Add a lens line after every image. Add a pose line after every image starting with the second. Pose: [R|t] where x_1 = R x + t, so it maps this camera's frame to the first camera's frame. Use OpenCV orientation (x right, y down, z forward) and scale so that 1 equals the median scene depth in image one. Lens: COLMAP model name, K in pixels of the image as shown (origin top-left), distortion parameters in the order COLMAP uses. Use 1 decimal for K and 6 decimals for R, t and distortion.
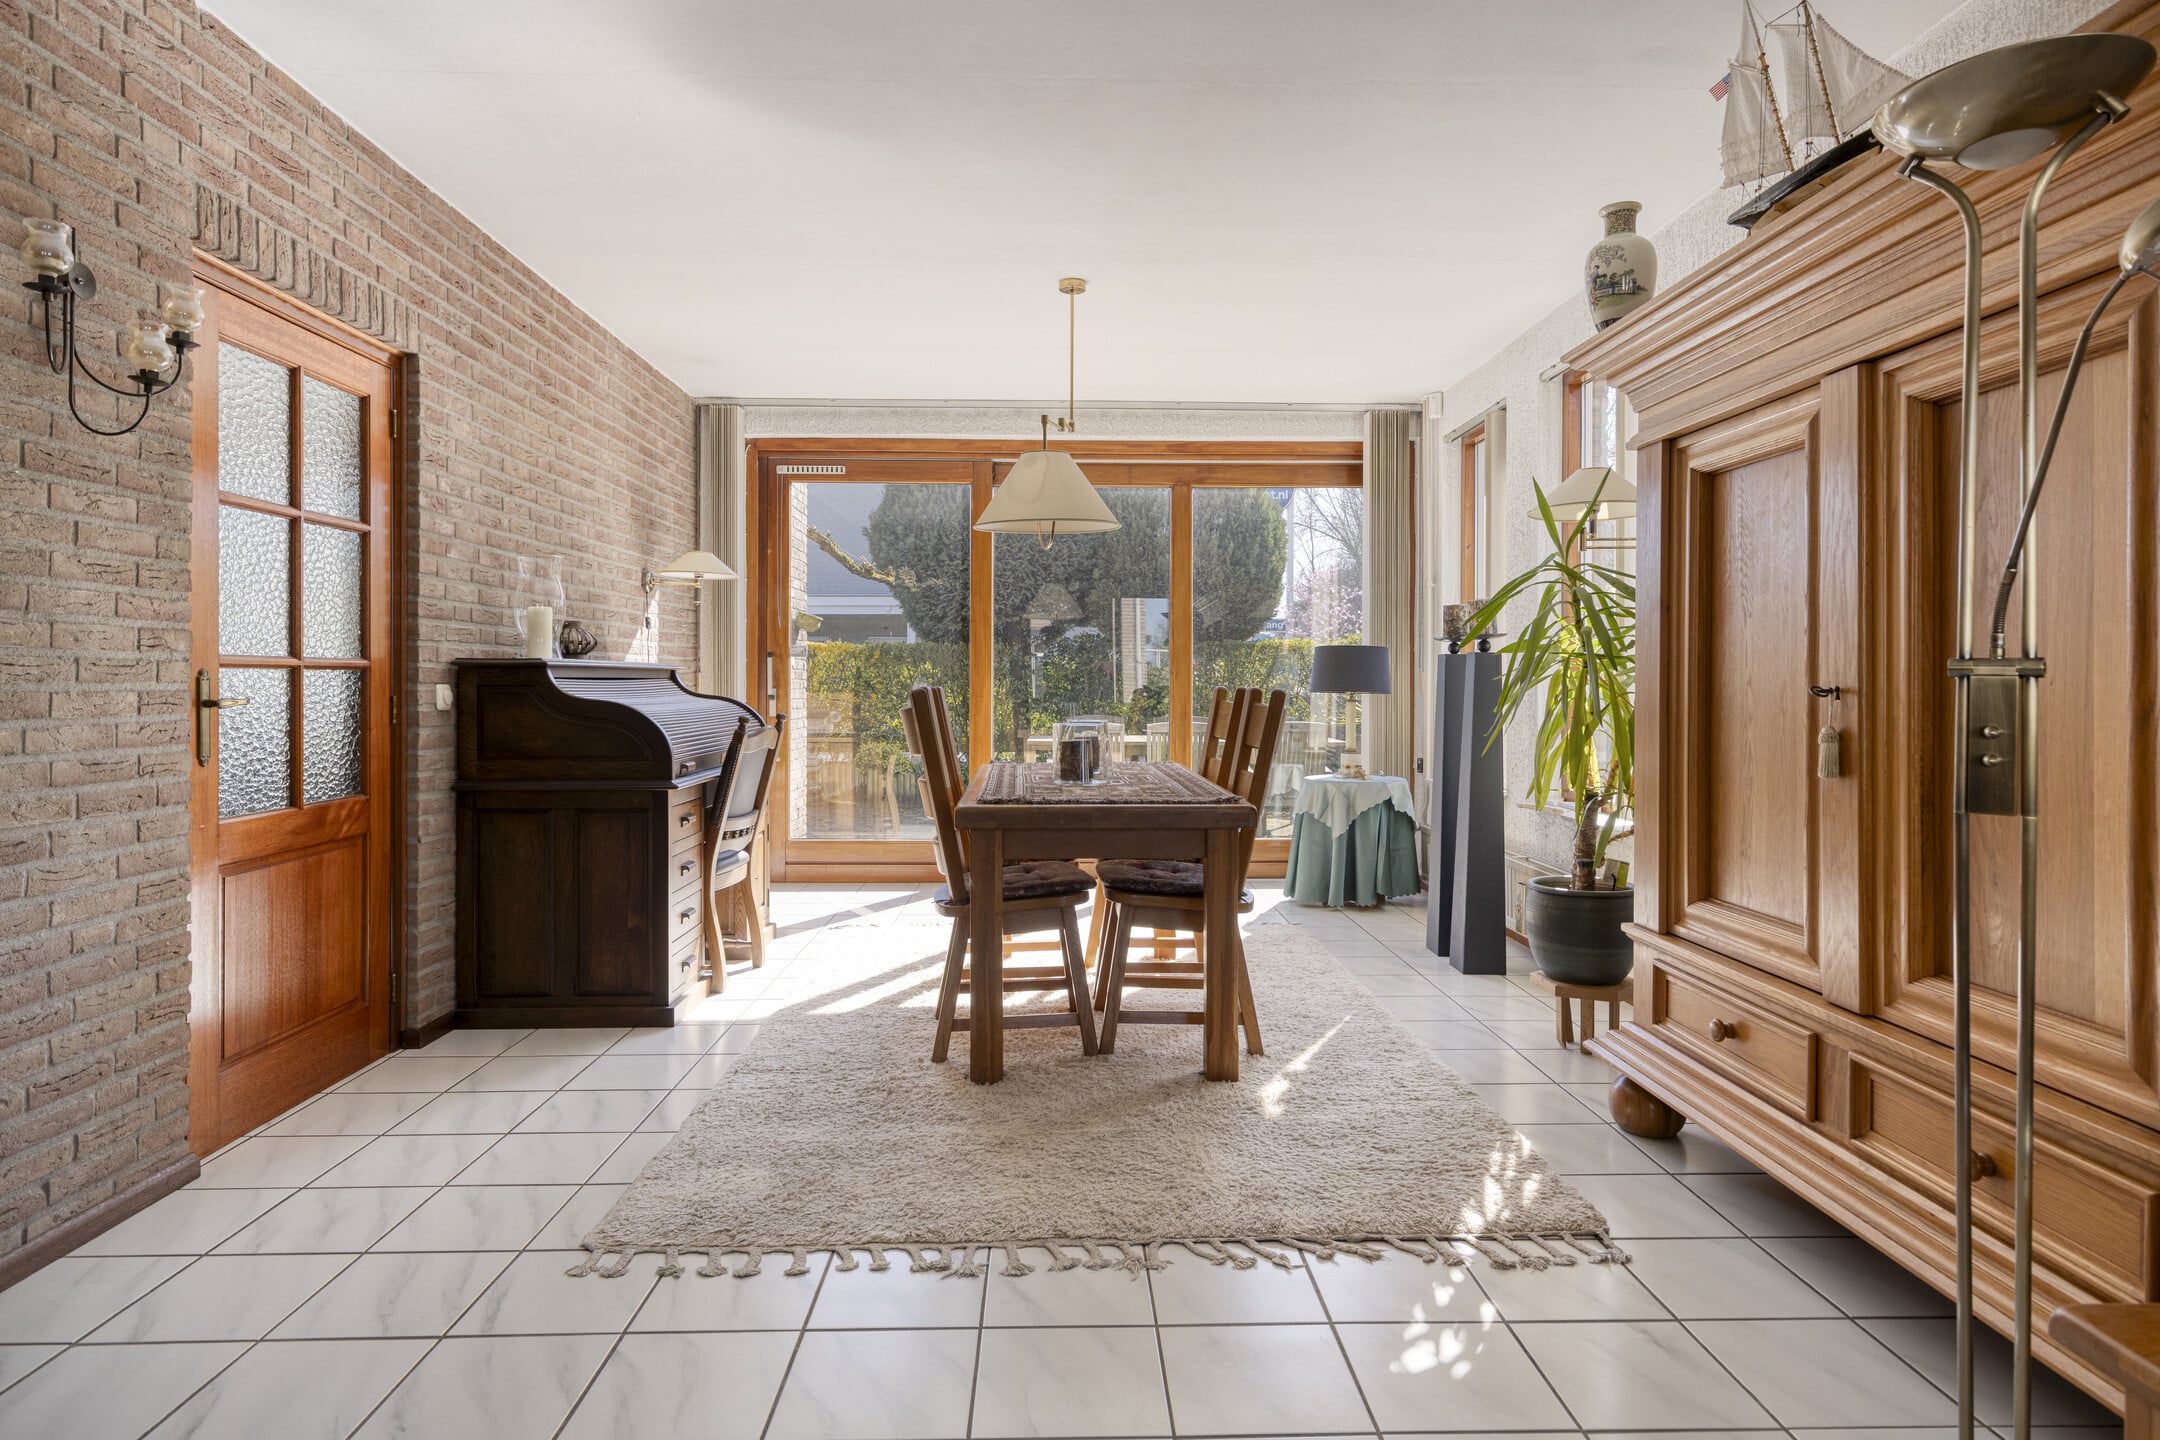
lens RADIAL K [[1187.6, 0, 1081.4], [0, 1187.6, 675.1], [0, 0, 1]] dist [0.001714, -0.014492]
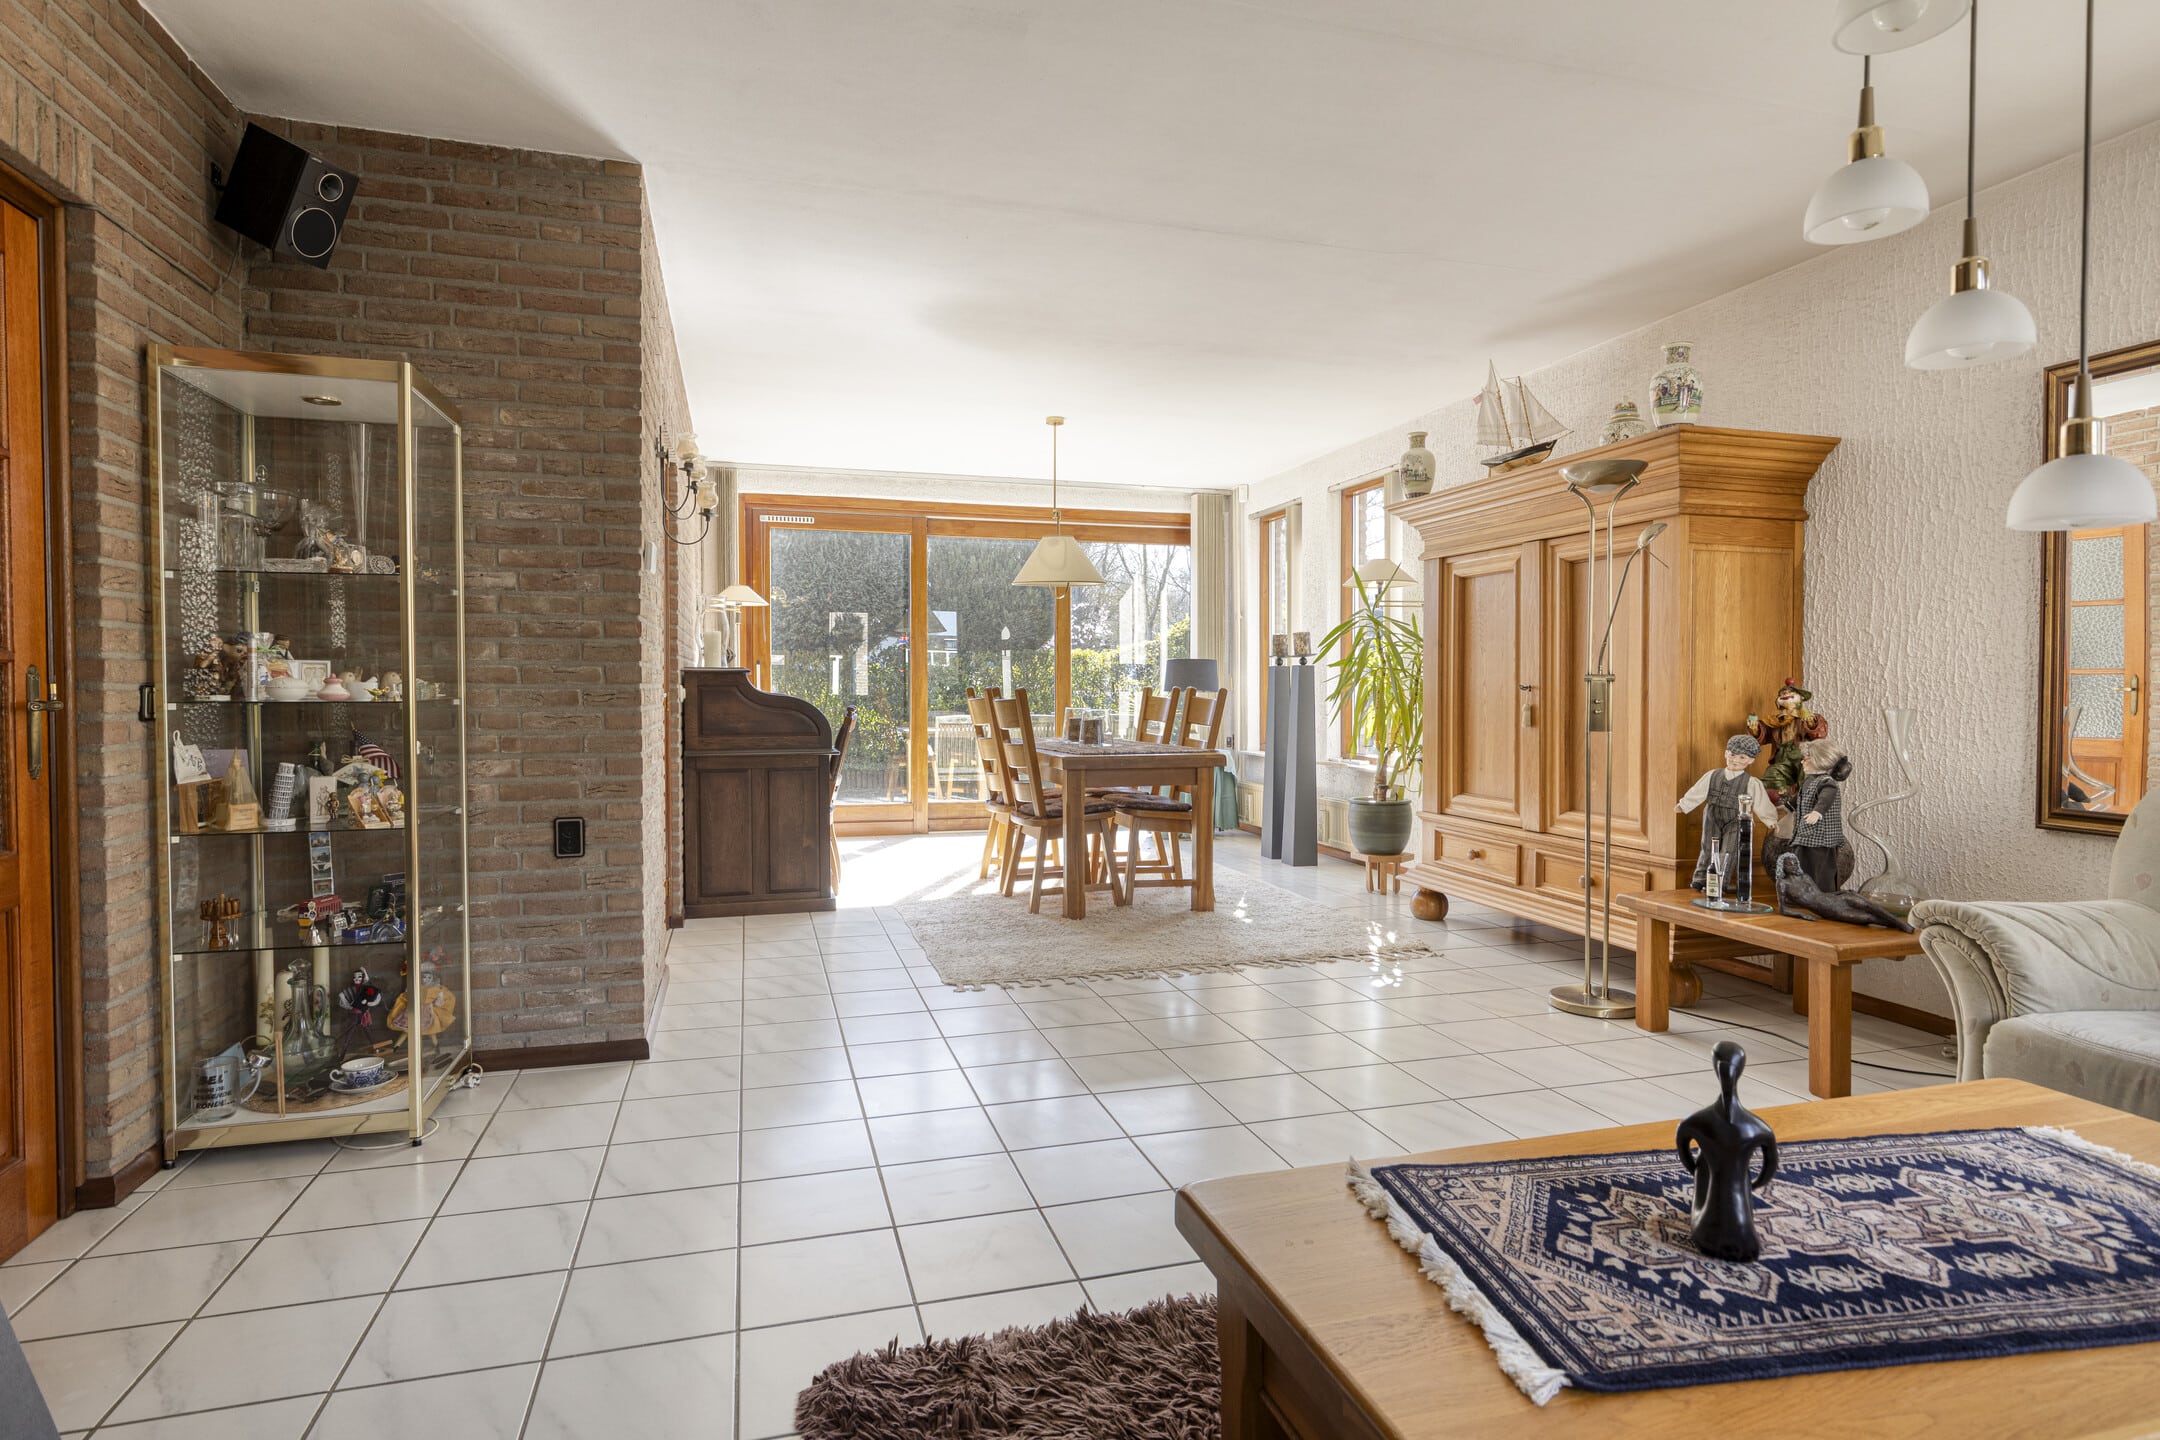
lens RADIAL K [[1141.4, 0, 1080.1], [0, 1141.4, 677.4], [0, 0, 1]] dist [-0.001490, -0.000473]
pose [[0.966704, 0.002422, 0.255887, -0.449713], [-0.002123, 0.999997, -0.001446, -0.000298], [-0.255890, 0.000855, 0.966706, -0.528175]]
